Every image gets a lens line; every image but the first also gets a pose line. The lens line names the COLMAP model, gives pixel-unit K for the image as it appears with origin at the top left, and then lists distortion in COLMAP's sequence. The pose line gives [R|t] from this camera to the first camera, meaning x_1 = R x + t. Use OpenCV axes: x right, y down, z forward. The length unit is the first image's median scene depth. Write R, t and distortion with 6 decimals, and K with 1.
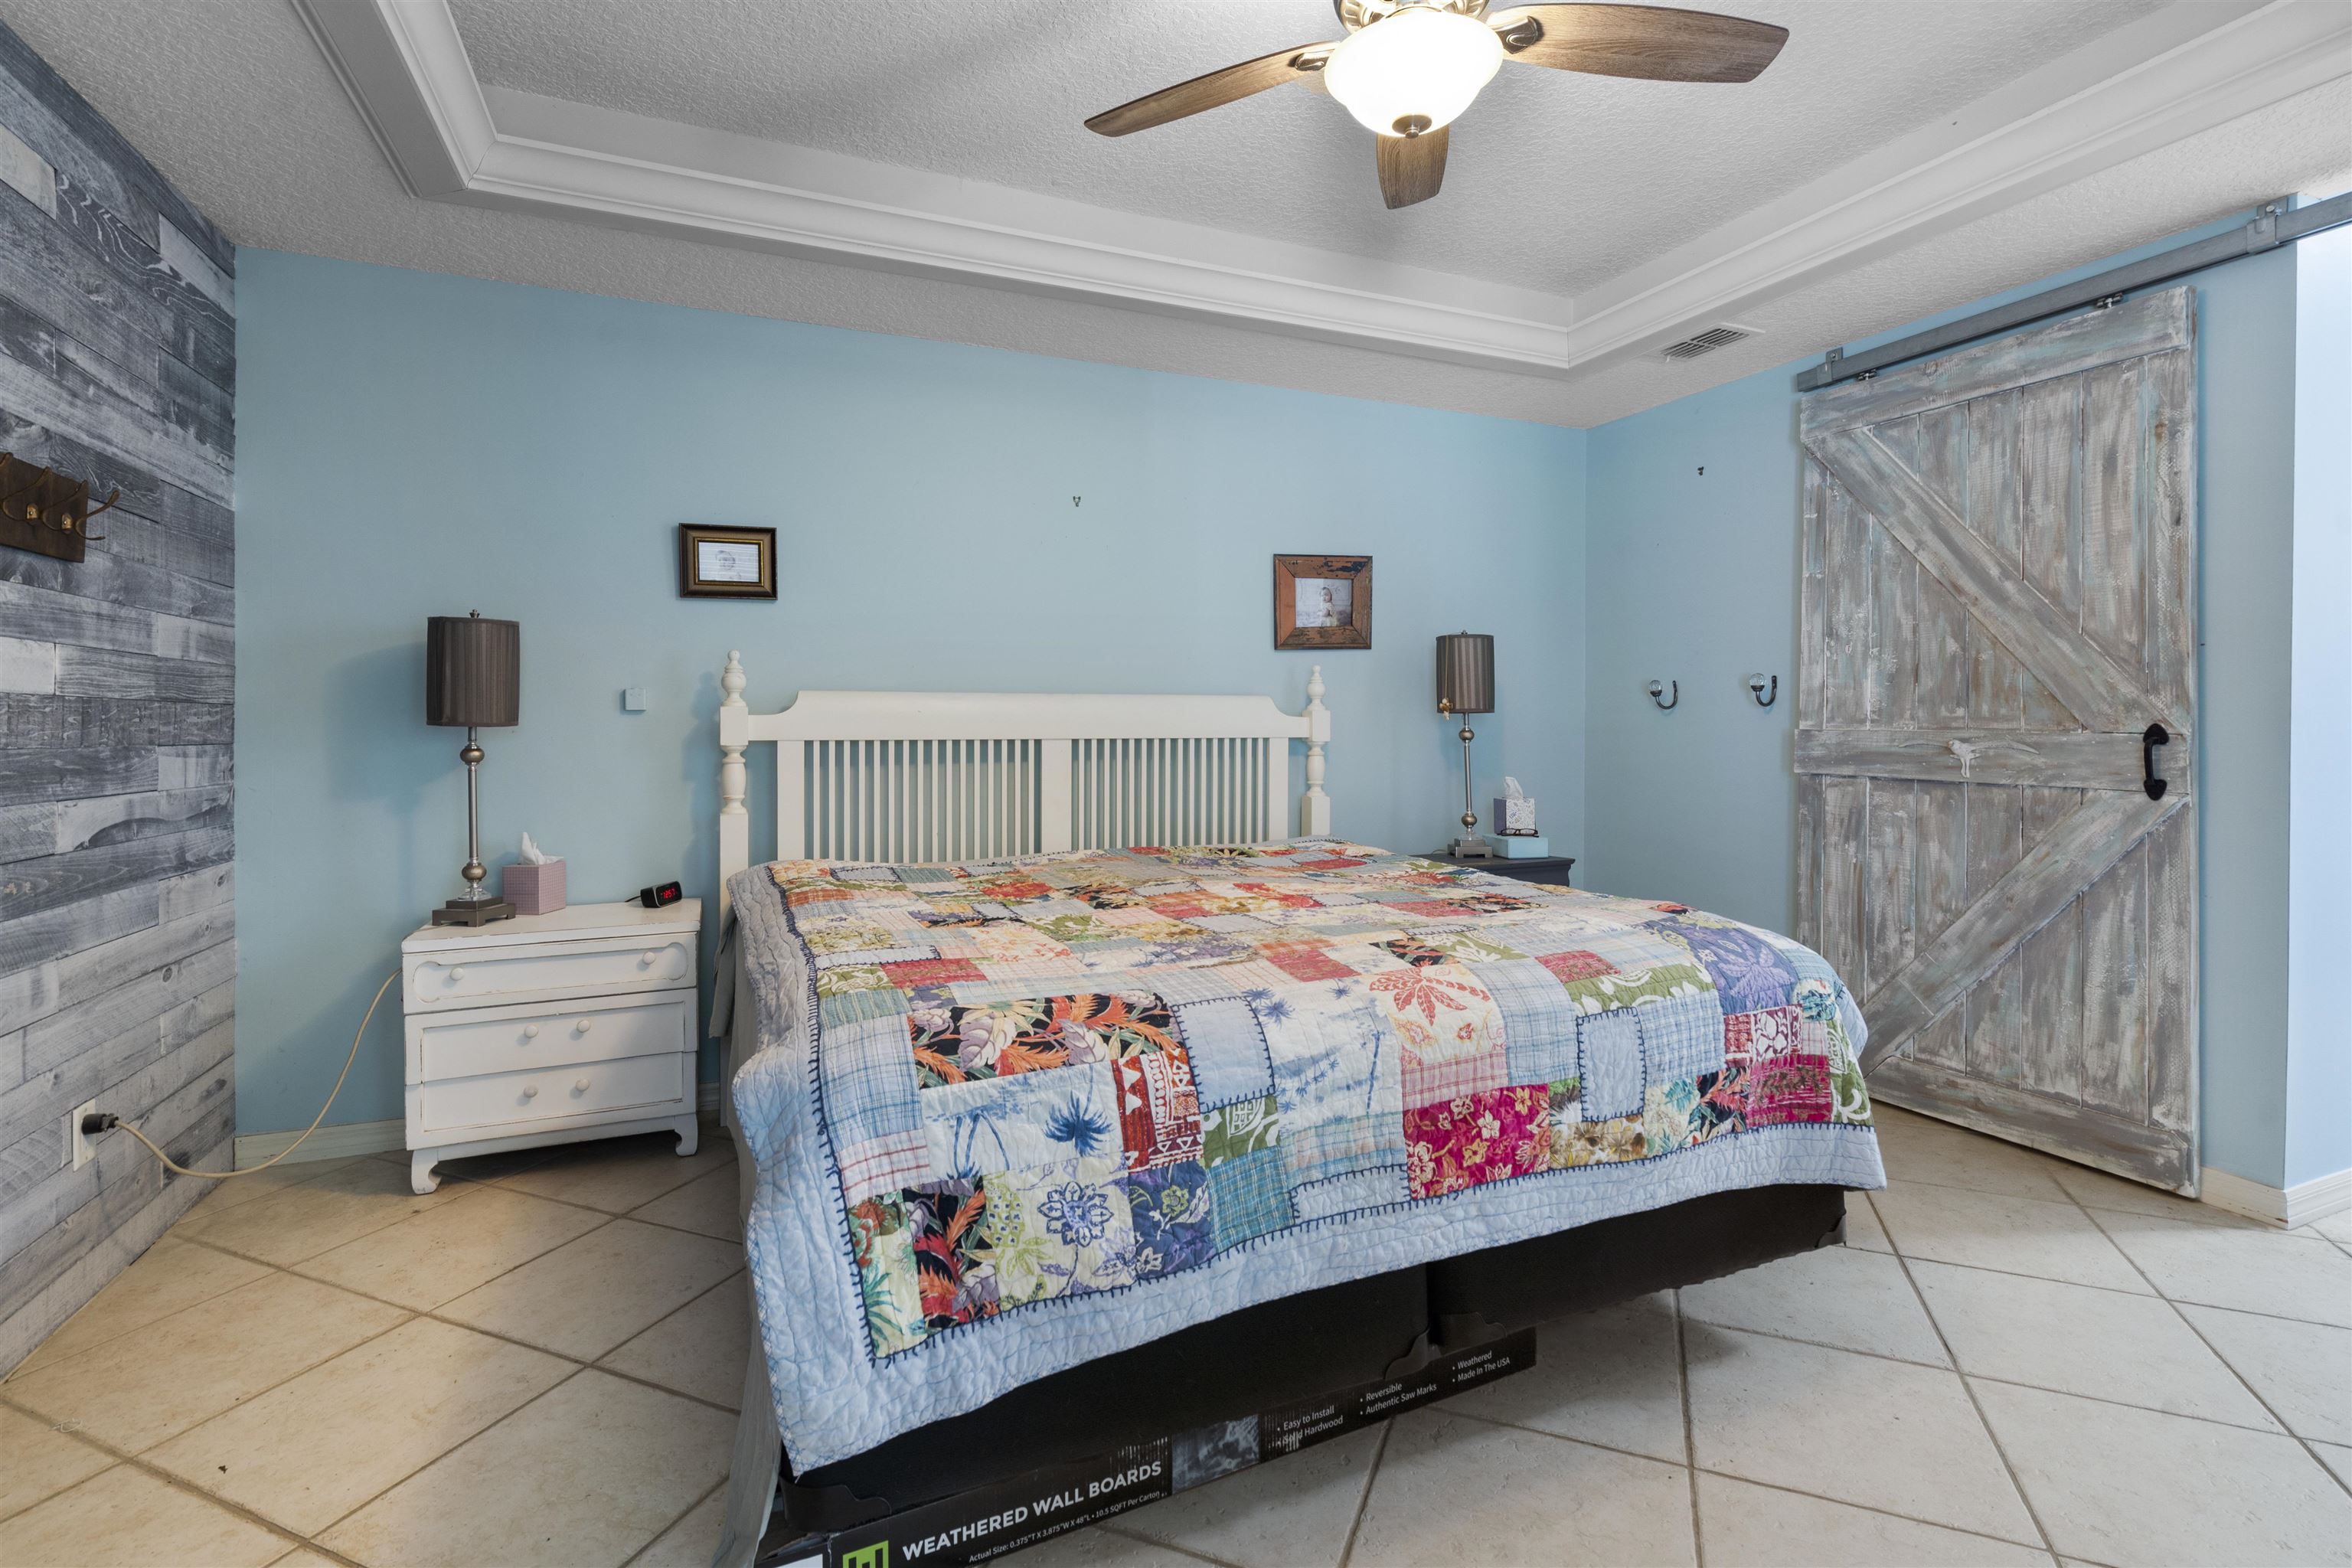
lens RADIAL K [[1080.8, 0, 1201.7], [0, 1080.8, 727.8], [0, 0, 1]] dist [-0.002122, 0.000992]
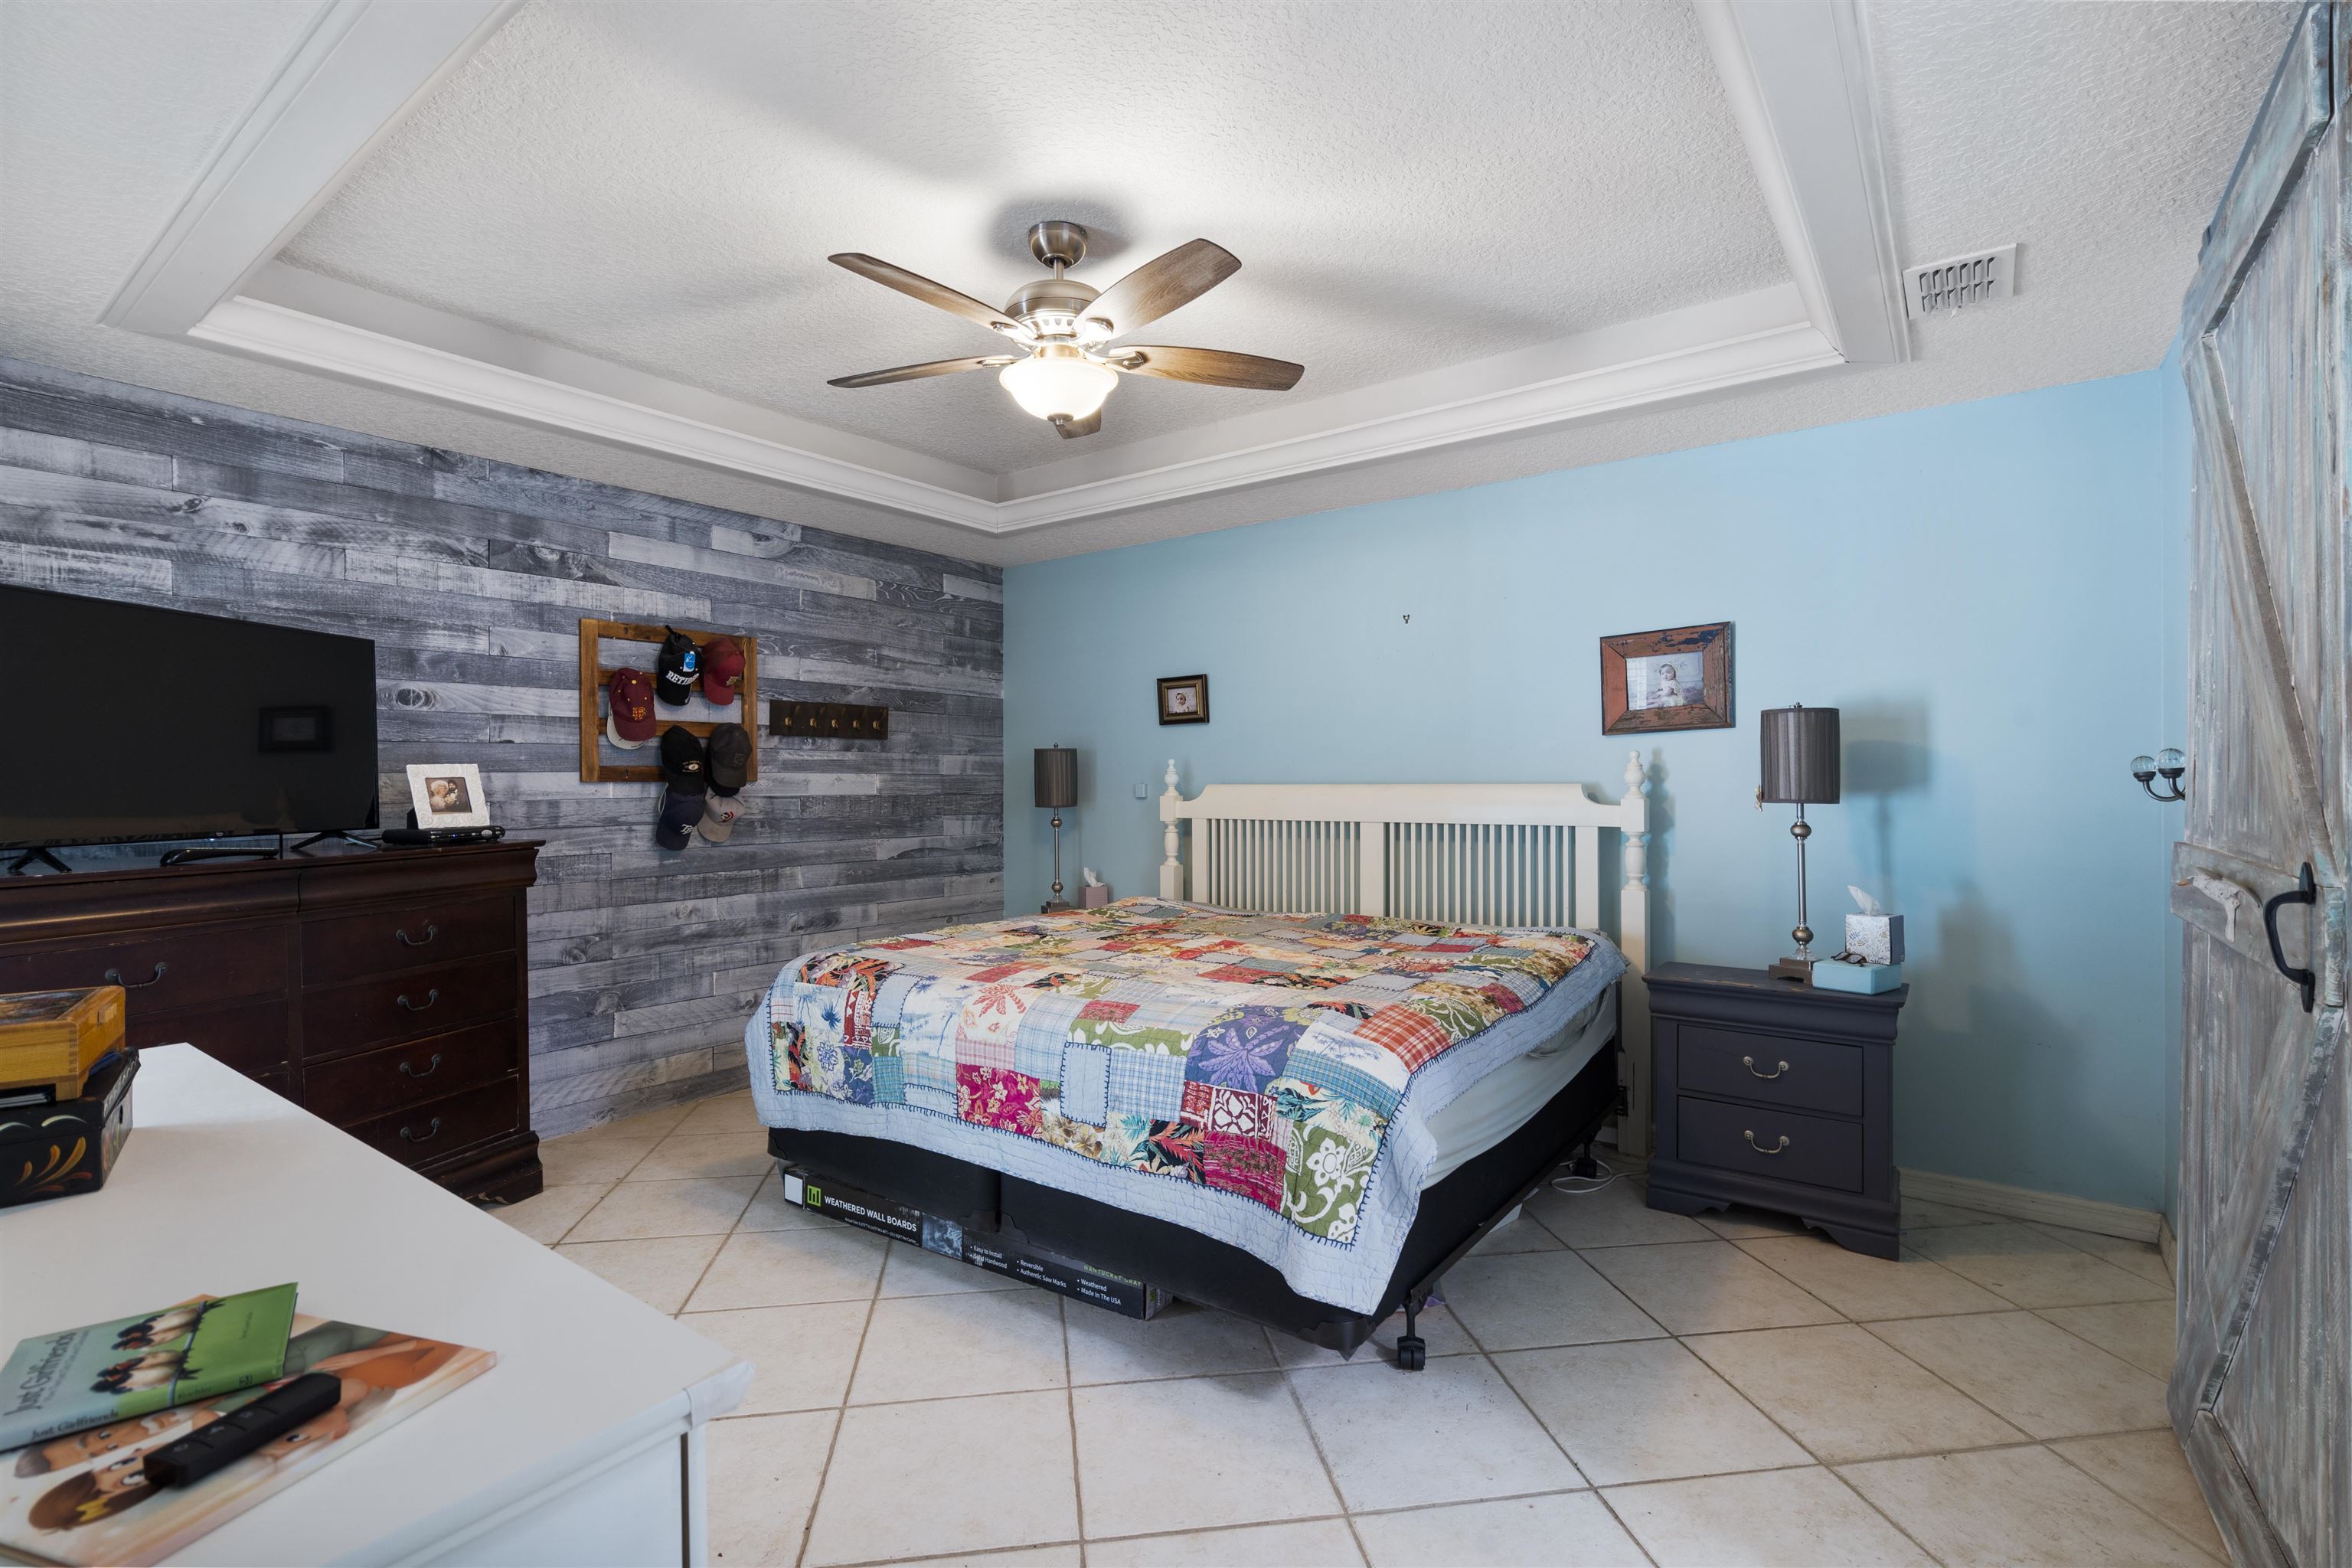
lens RADIAL K [[1080.8, 0, 1178.3], [0, 1080.8, 782.1], [0, 0, 1]] dist [-0.002122, 0.000992]
pose [[0.501983, -0.001695, -0.864876, 1.379047], [-0.000853, 0.999997, -0.002455, -0.053567], [0.864877, 0.001970, 0.501980, 0.360094]]
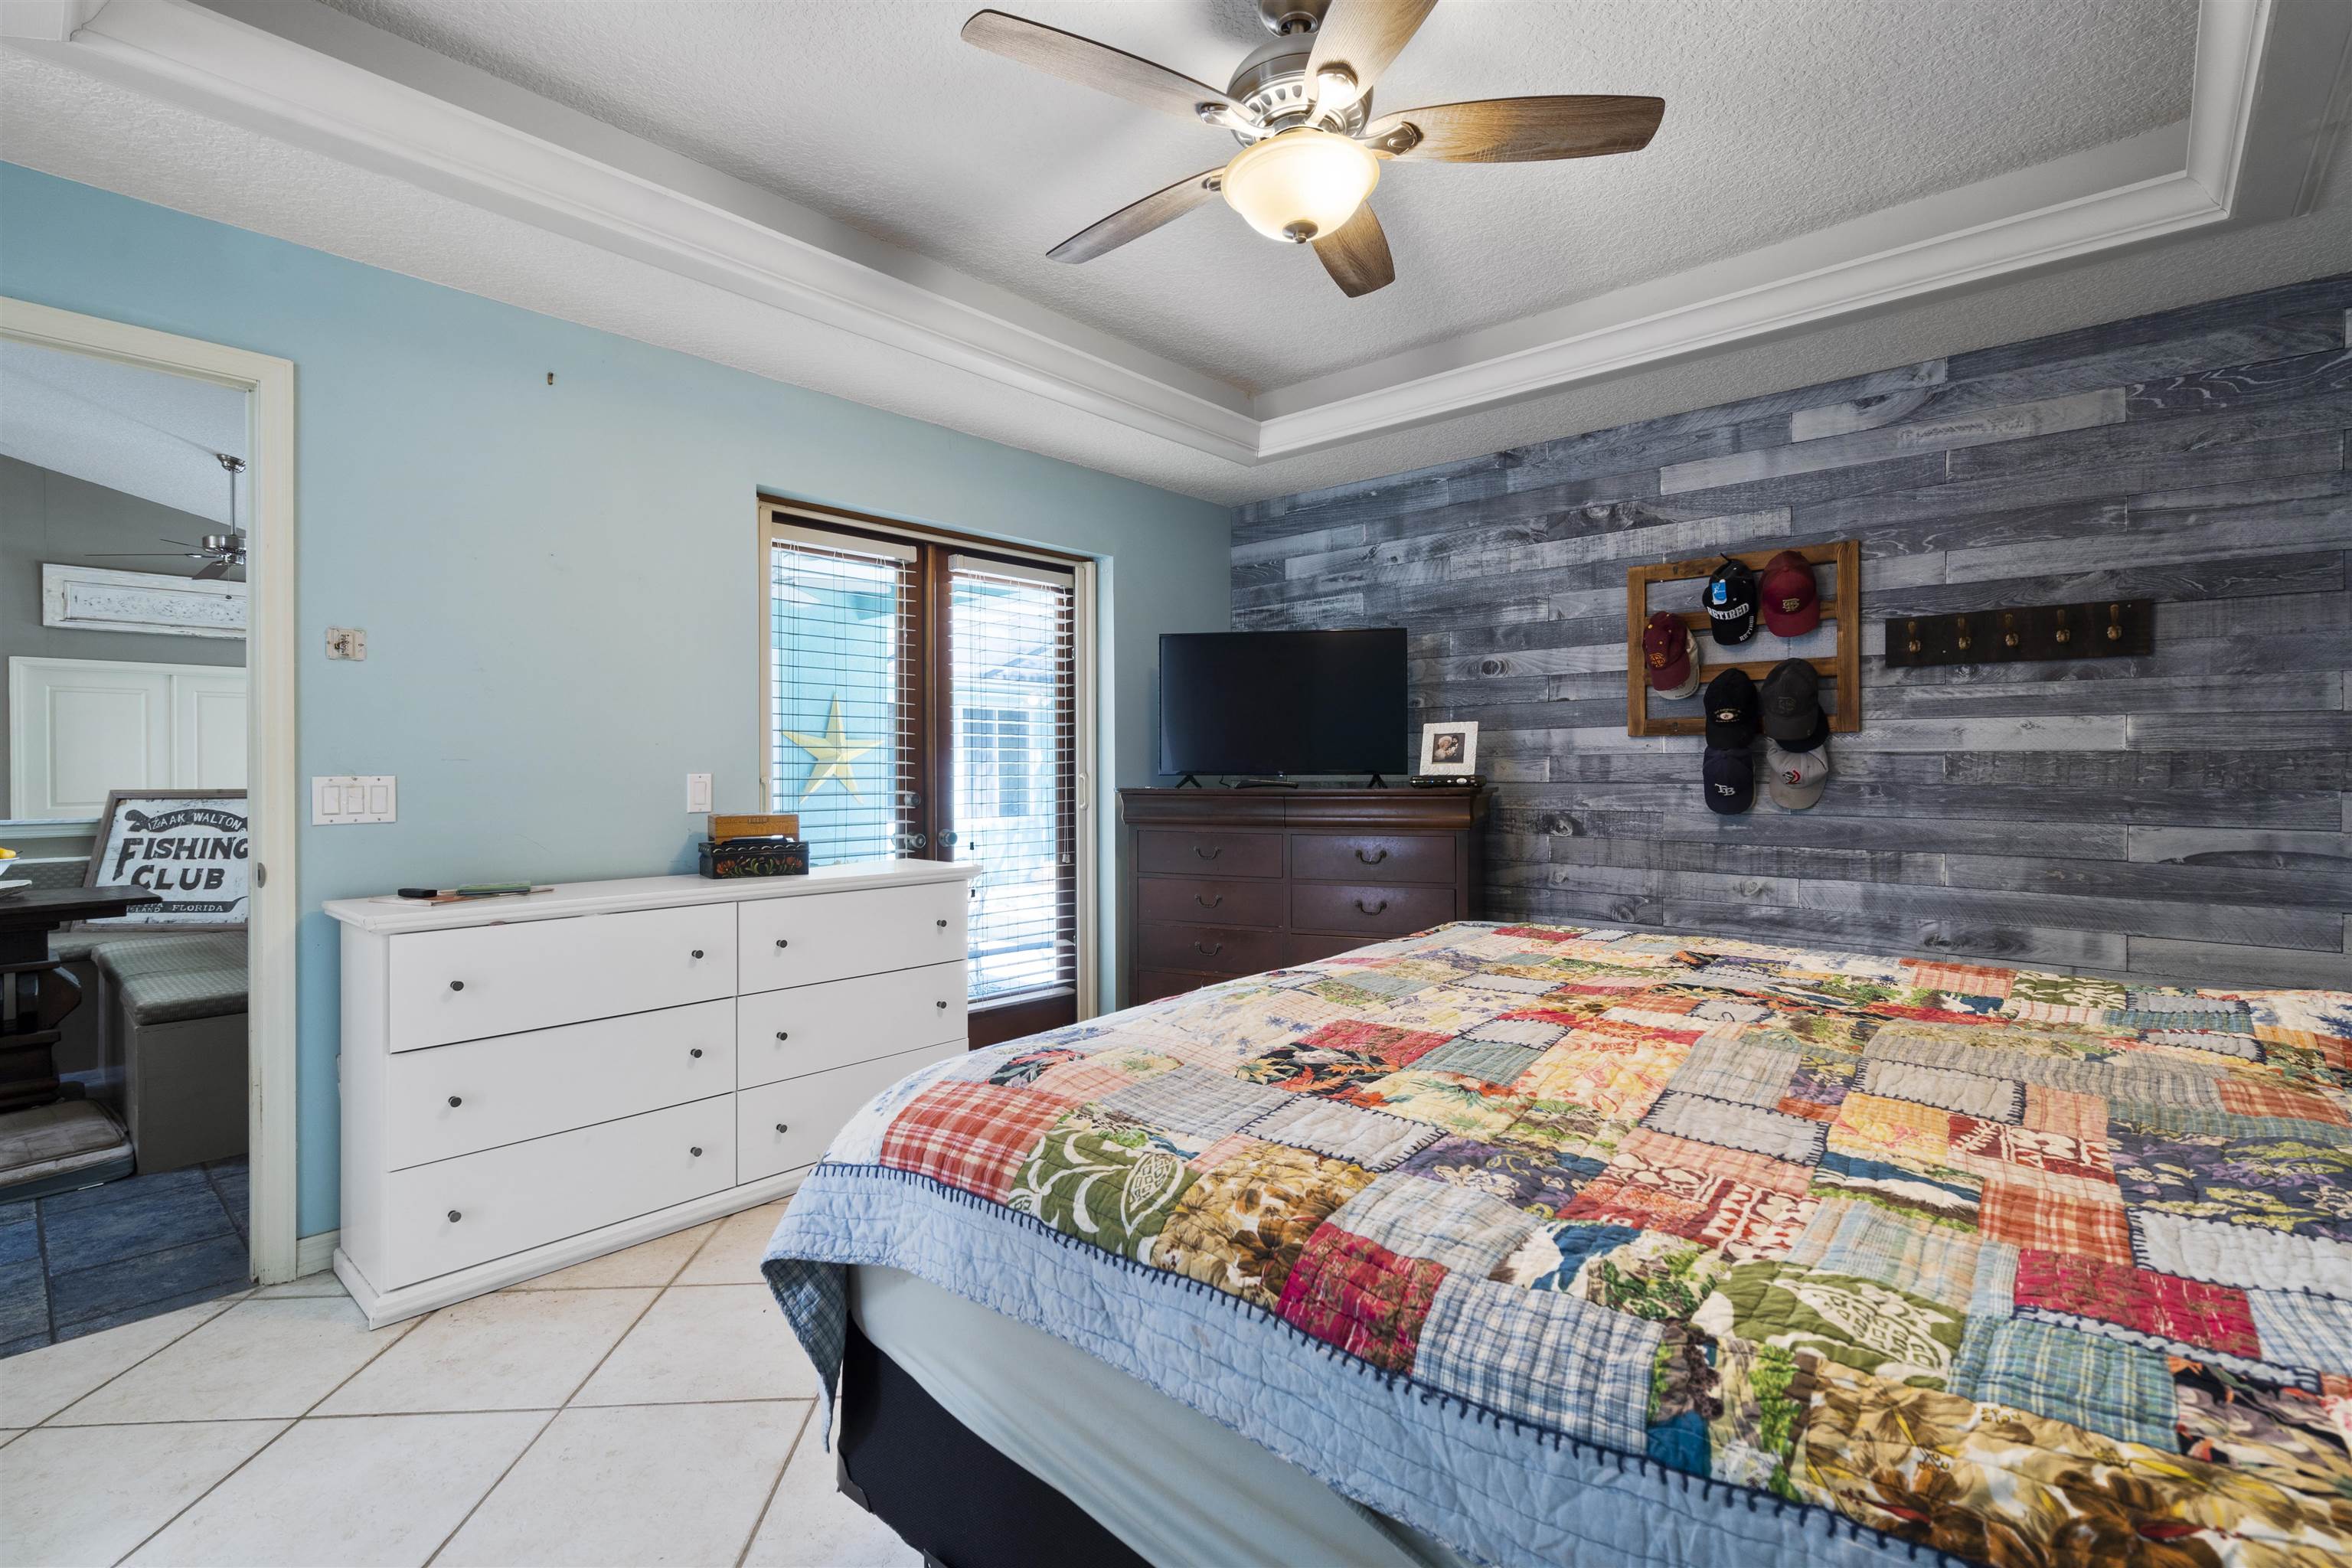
lens RADIAL K [[1080.8, 0, 1183.3], [0, 1080.8, 774.6], [0, 0, 1]] dist [-0.002122, 0.000992]
pose [[-0.908501, 0.002296, -0.417876, 0.675164], [-0.002943, 0.999925, 0.011892, -0.011920], [0.417872, 0.012034, -0.908426, 1.765177]]
